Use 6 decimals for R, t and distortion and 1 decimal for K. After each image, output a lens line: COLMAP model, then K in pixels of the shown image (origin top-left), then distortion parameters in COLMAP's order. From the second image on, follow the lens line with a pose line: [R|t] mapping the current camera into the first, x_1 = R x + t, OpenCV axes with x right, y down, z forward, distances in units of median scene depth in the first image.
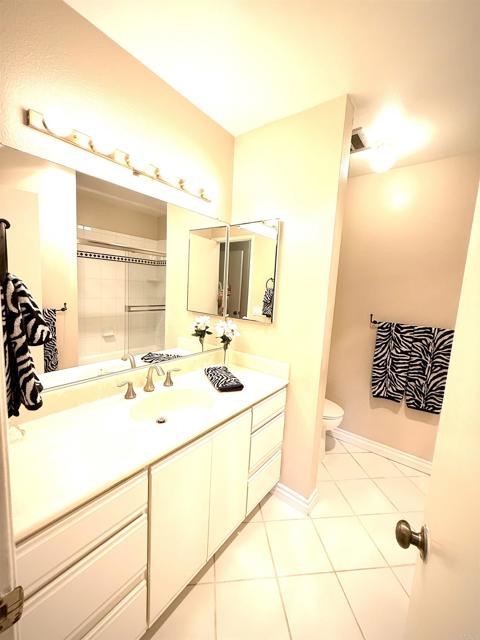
lens RADIAL K [[254.7, 0, 240.5], [0, 254.7, 319.4], [0, 0, 1]] dist [0.000675, 0.000236]
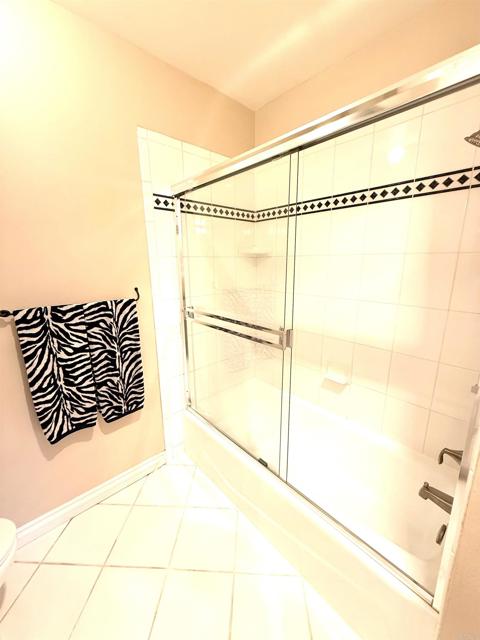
lens RADIAL K [[254.7, 0, 238.3], [0, 254.7, 318.0], [0, 0, 1]] dist [0.000675, 0.000236]
pose [[0.172137, -0.273561, 0.946326, 0.154020], [0.141081, 0.957609, 0.251160, -0.044009], [-0.974918, 0.090275, 0.203434, 0.506181]]
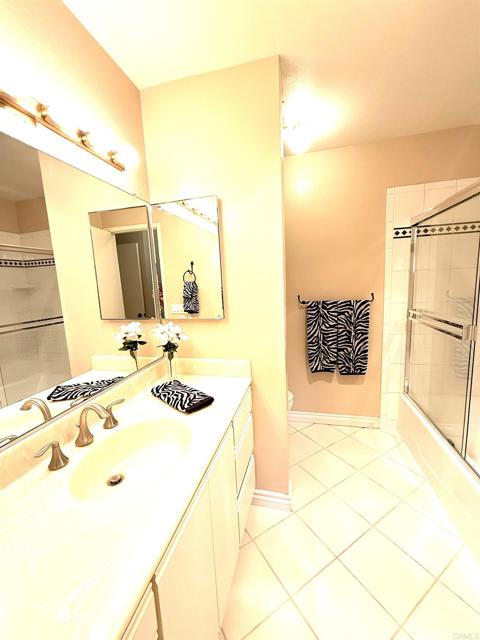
lens RADIAL K [[254.7, 0, 240.2], [0, 254.7, 319.1], [0, 0, 1]] dist [0.000675, 0.000236]
pose [[0.911937, -0.155094, 0.379891, -0.127480], [0.147166, 0.987846, 0.050022, -0.013717], [-0.383032, 0.010290, 0.923678, 0.145392]]
